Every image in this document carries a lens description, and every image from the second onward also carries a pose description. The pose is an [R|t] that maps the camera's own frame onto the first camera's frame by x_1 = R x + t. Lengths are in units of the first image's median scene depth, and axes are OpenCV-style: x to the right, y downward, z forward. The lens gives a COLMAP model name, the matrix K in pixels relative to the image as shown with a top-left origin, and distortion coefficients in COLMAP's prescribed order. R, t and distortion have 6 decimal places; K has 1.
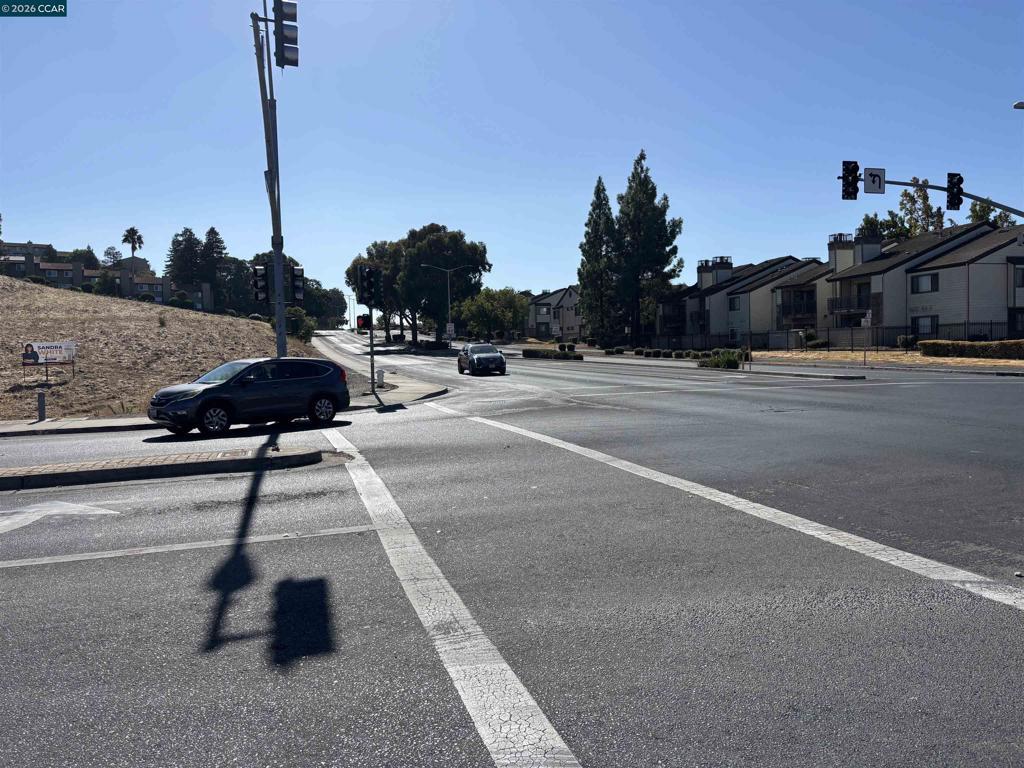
lens RADIAL K [[763.9, 0, 501.1], [0, 763.9, 376.1], [0, 0, 1]] dist [0.048364, -0.047251]
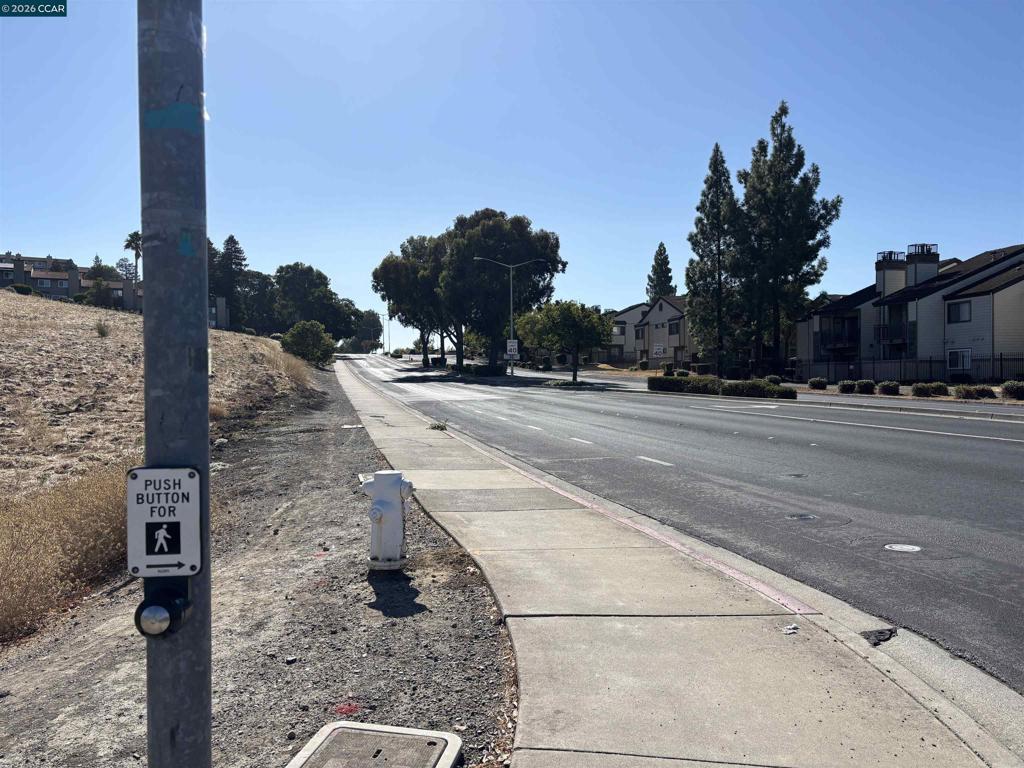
lens RADIAL K [[763.9, 0, 505.5], [0, 763.9, 383.6], [0, 0, 1]] dist [0.048364, -0.047251]
pose [[0.999021, 0.014788, -0.041703, -0.039404], [-0.015885, 0.999533, -0.026099, -0.008743], [0.041298, 0.026736, 0.998789, 0.263956]]
